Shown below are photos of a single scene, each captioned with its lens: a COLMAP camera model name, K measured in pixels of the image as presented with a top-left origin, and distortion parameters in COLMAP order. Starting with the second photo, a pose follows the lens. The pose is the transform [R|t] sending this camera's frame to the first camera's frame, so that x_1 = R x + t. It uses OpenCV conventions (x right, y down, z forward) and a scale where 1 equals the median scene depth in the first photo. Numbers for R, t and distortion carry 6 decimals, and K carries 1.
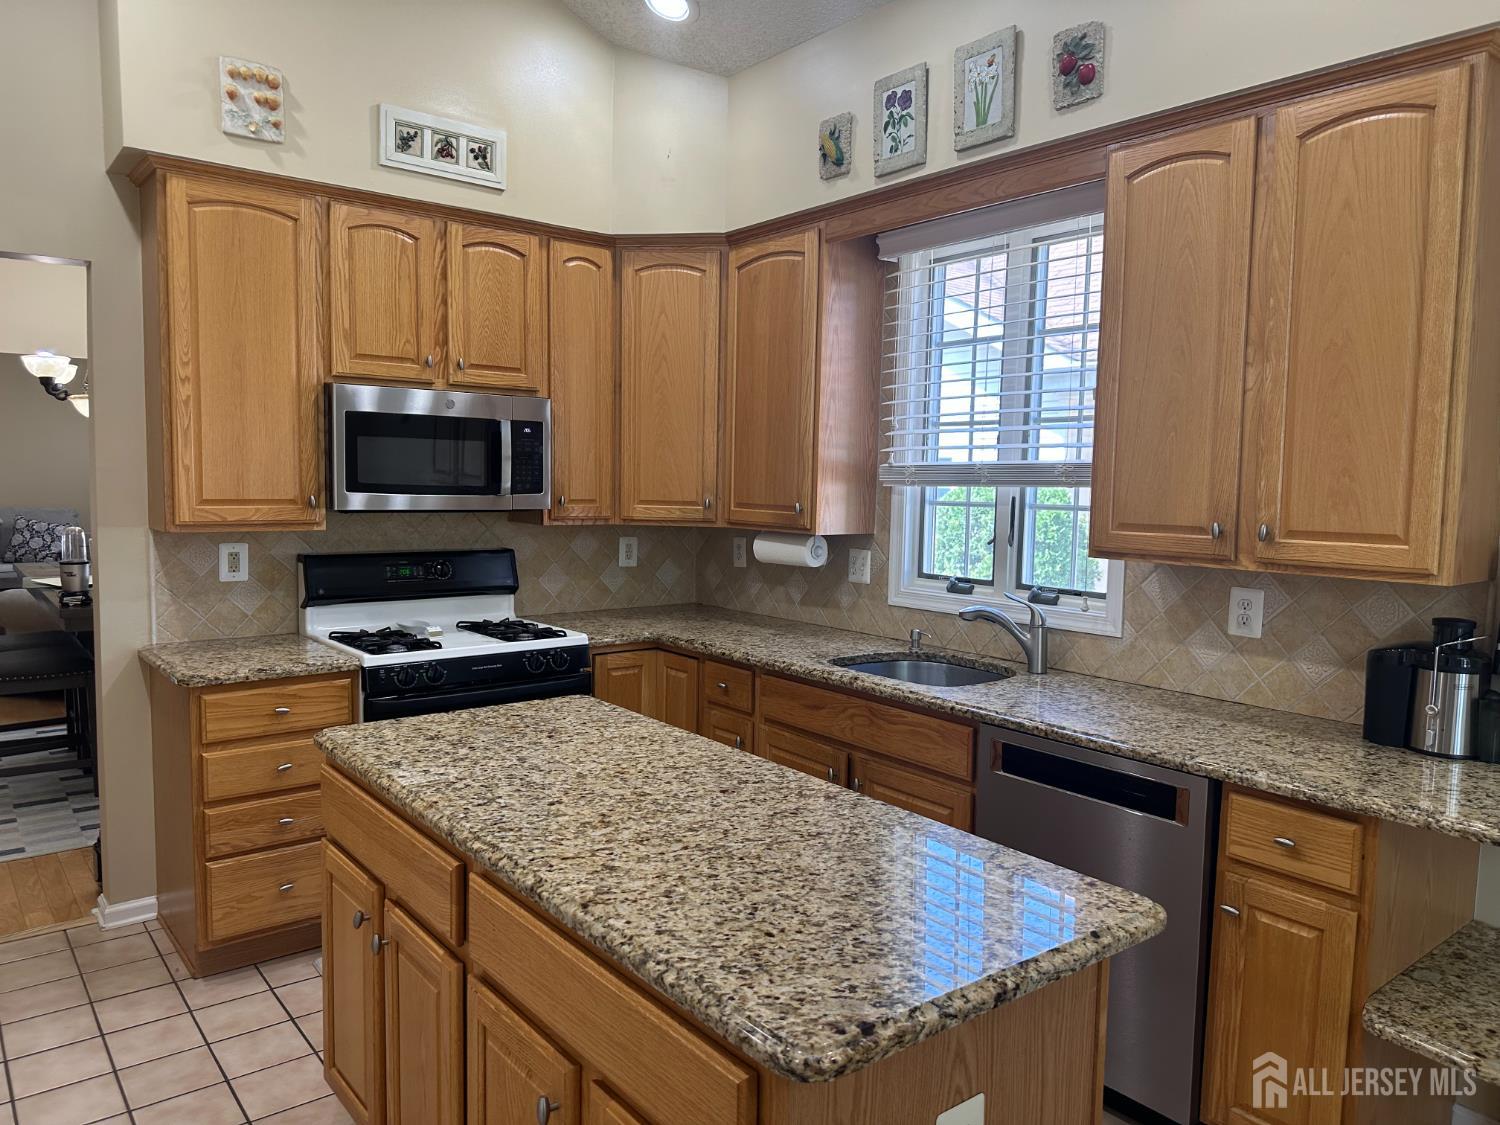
lens RADIAL K [[1052.3, 0, 763.3], [0, 1052.3, 565.5], [0, 0, 1]] dist [0.059582, -0.069203]
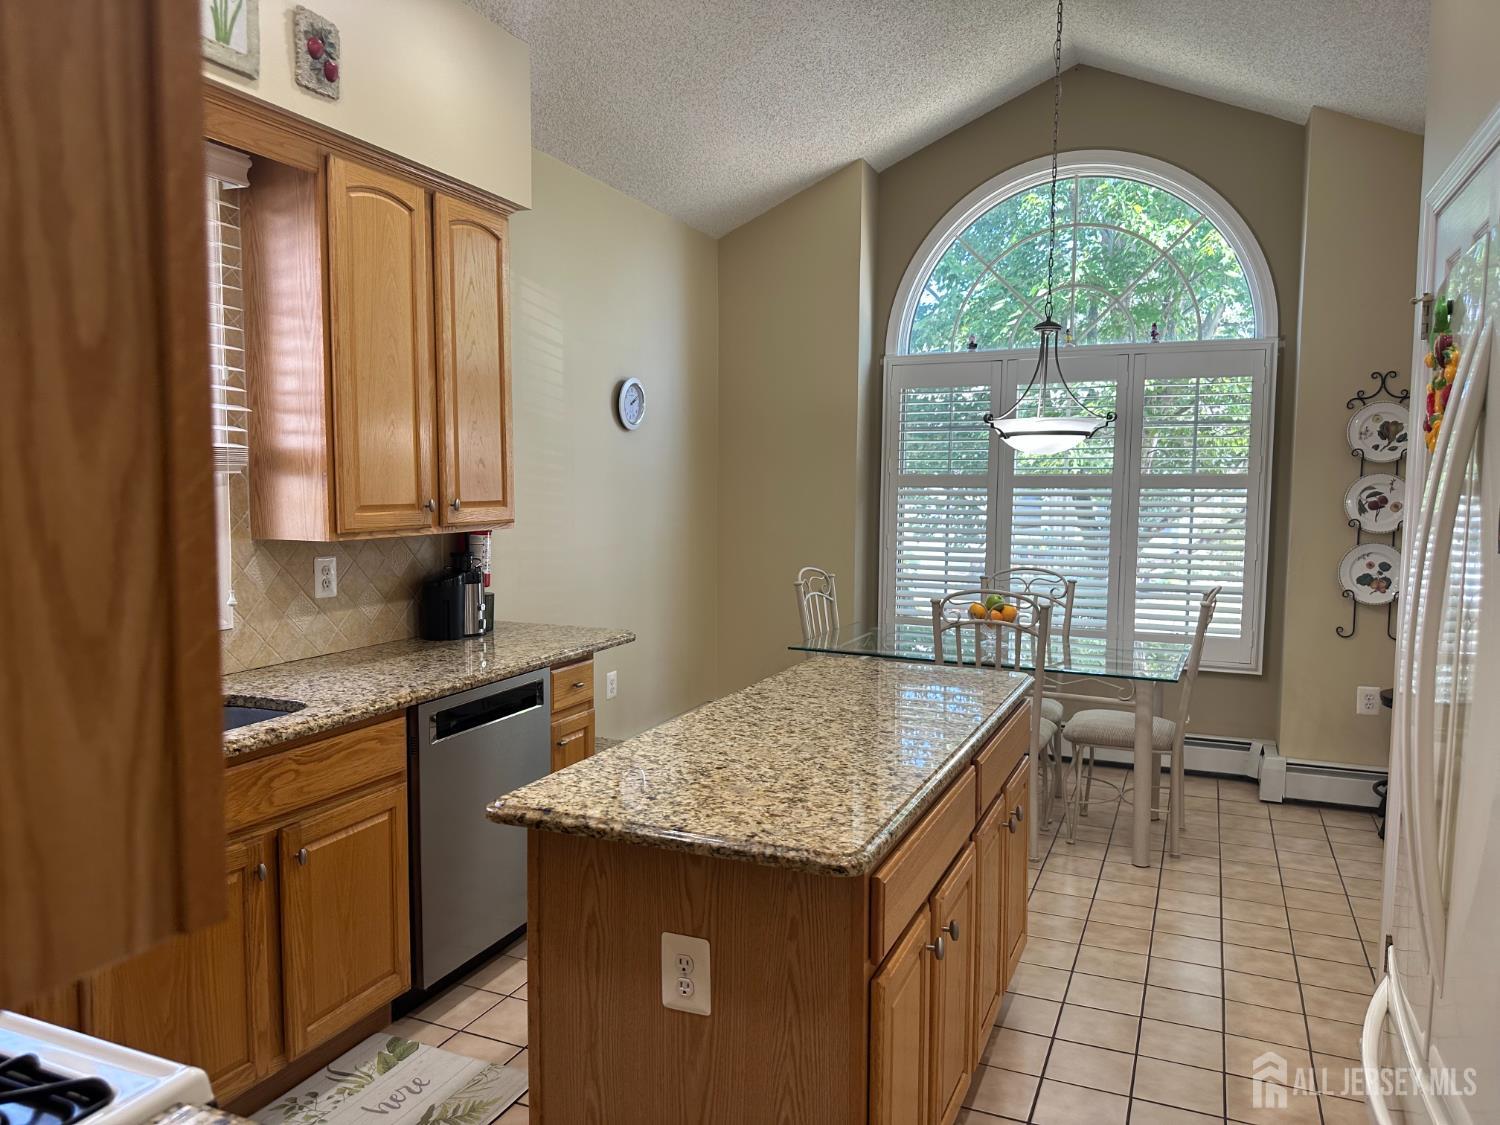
lens RADIAL K [[1052.3, 0, 750.4], [0, 1052.3, 563.5], [0, 0, 1]] dist [0.059582, -0.069203]
pose [[-0.458257, -0.095814, 0.883641, -0.734565], [0.059739, 0.988604, 0.138176, -0.096504], [-0.886810, 0.116108, -0.447311, 1.014809]]
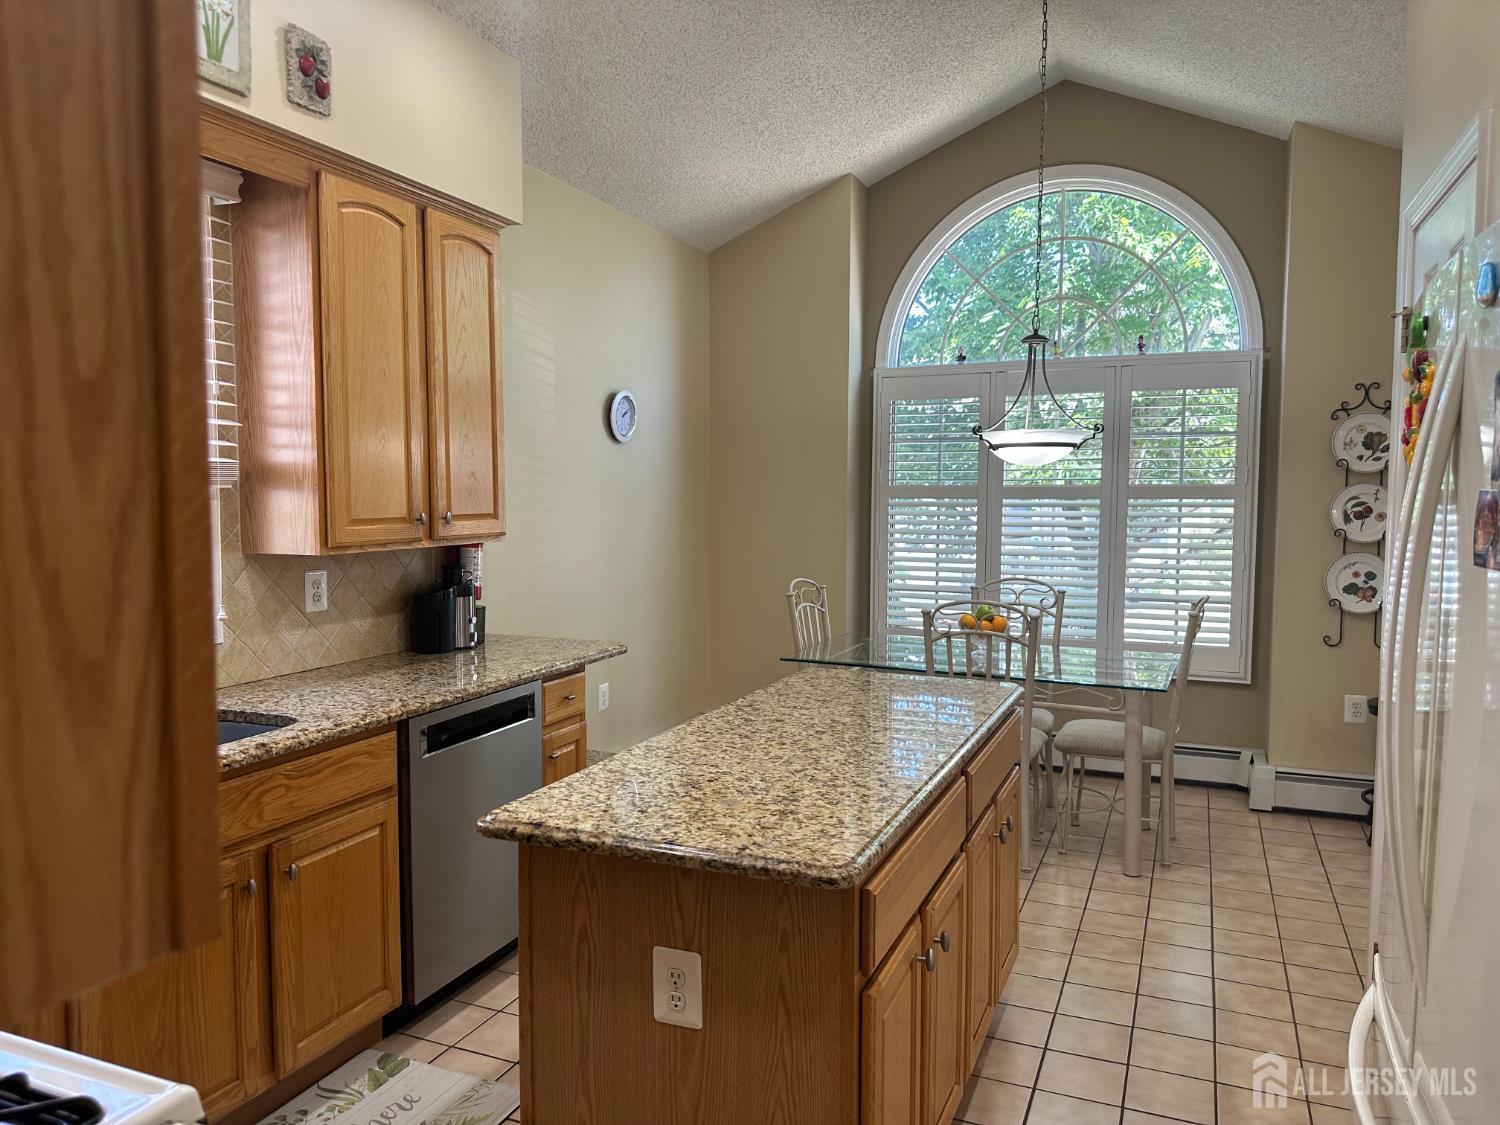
lens RADIAL K [[1052.3, 0, 753.8], [0, 1052.3, 559.8], [0, 0, 1]] dist [0.059582, -0.069203]
pose [[-0.467943, -0.082045, 0.879942, -0.738573], [0.062266, 0.990146, 0.125432, -0.098351], [-0.881563, 0.113485, -0.458223, 1.015356]]
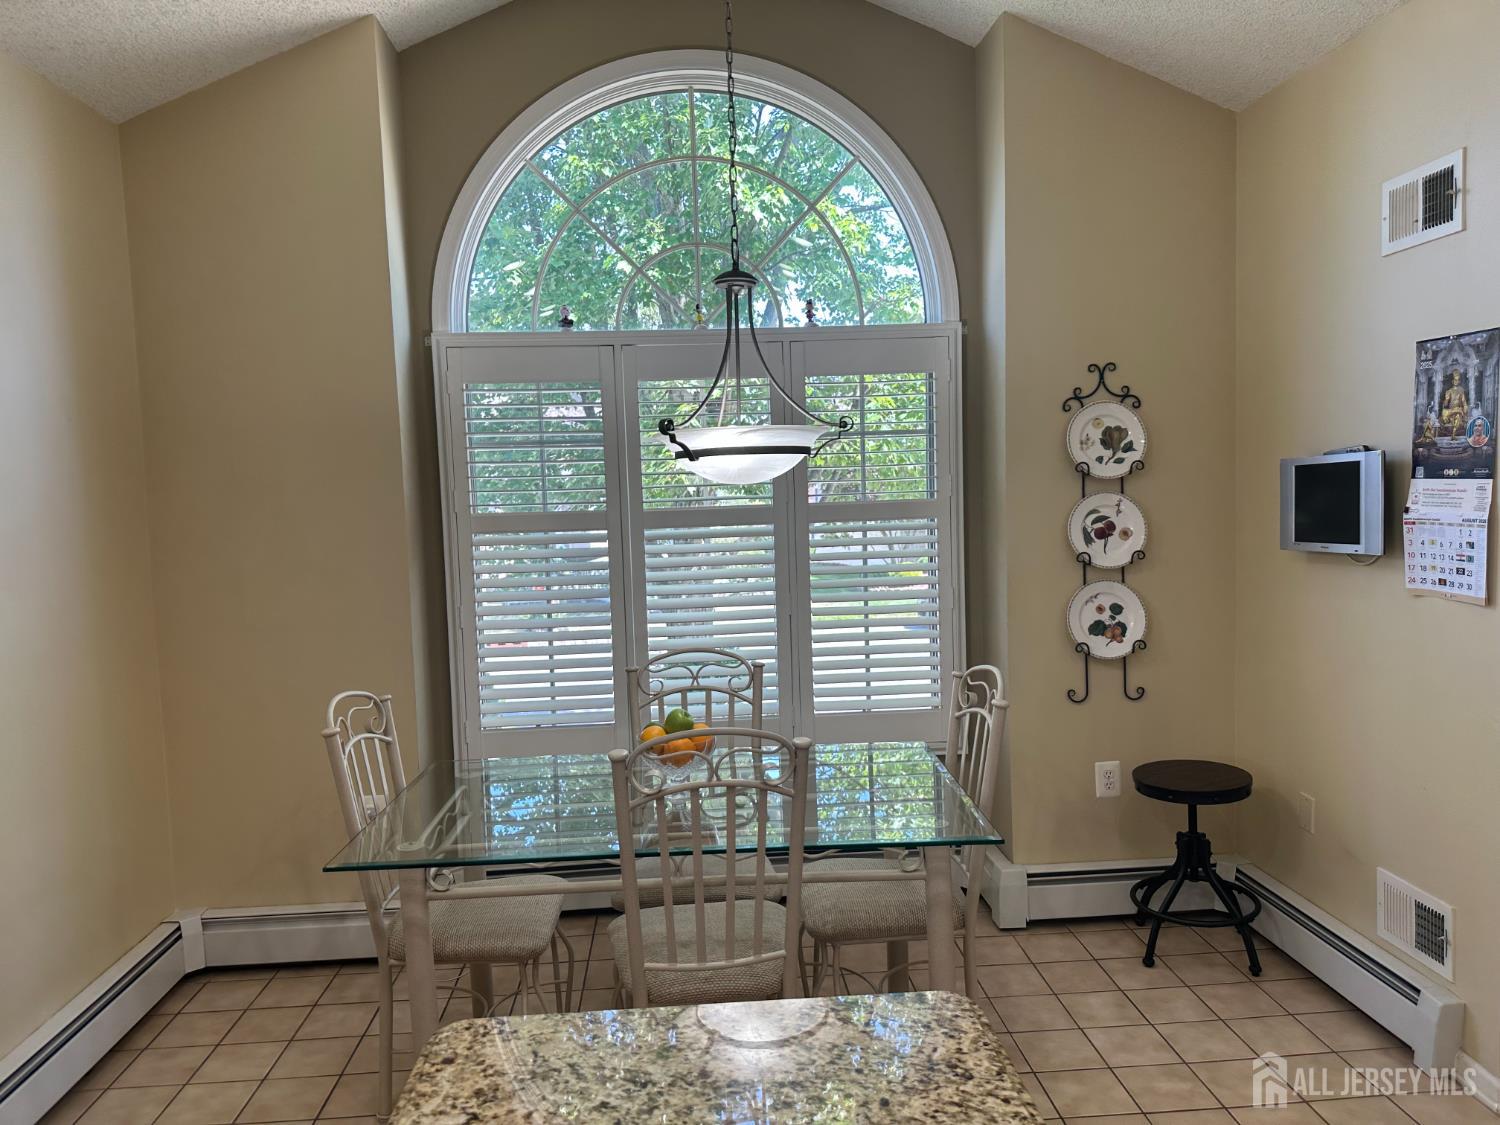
lens RADIAL K [[1052.3, 0, 739.7], [0, 1052.3, 564.6], [0, 0, 1]] dist [0.059582, -0.069203]
pose [[-0.809148, -0.036868, 0.586447, -0.165668], [0.066155, 0.985969, 0.153262, -0.090066], [-0.583869, 0.162808, -0.795356, 0.729705]]
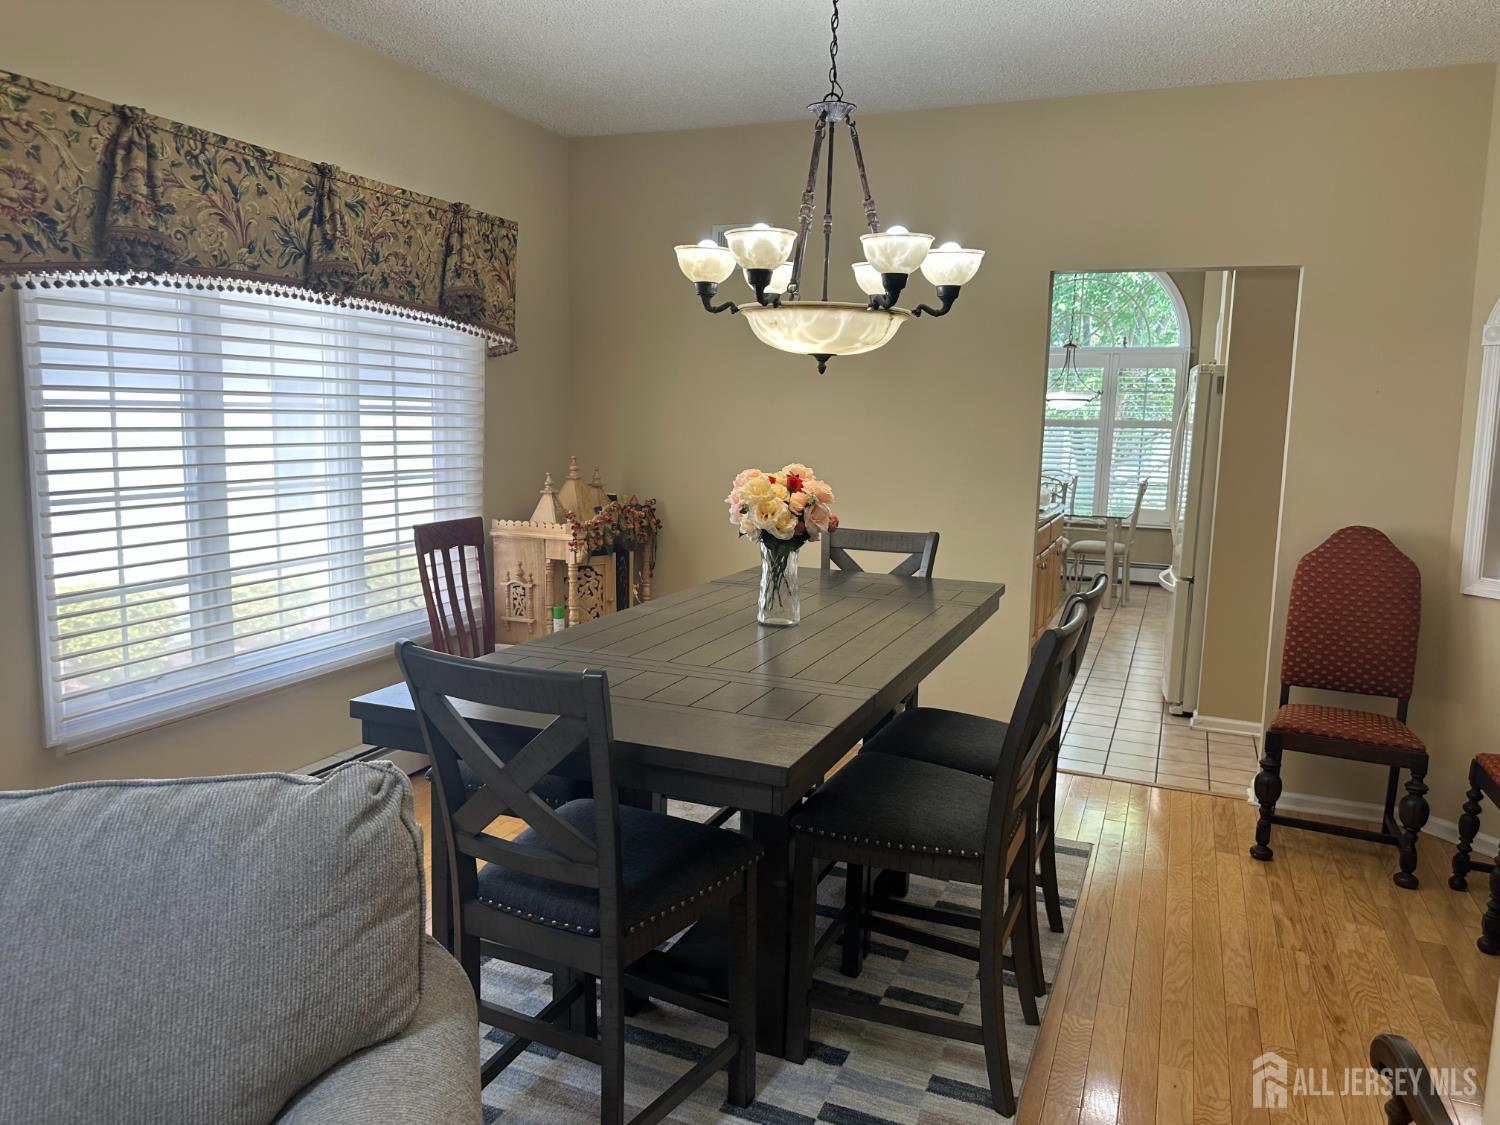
lens RADIAL K [[1052.3, 0, 741.2], [0, 1052.3, 558.0], [0, 0, 1]] dist [0.059582, -0.069203]
pose [[-0.472178, -0.158059, 0.867217, -1.757132], [0.039904, 0.978952, 0.200150, -0.236399], [-0.880599, 0.129112, -0.455933, 2.123207]]
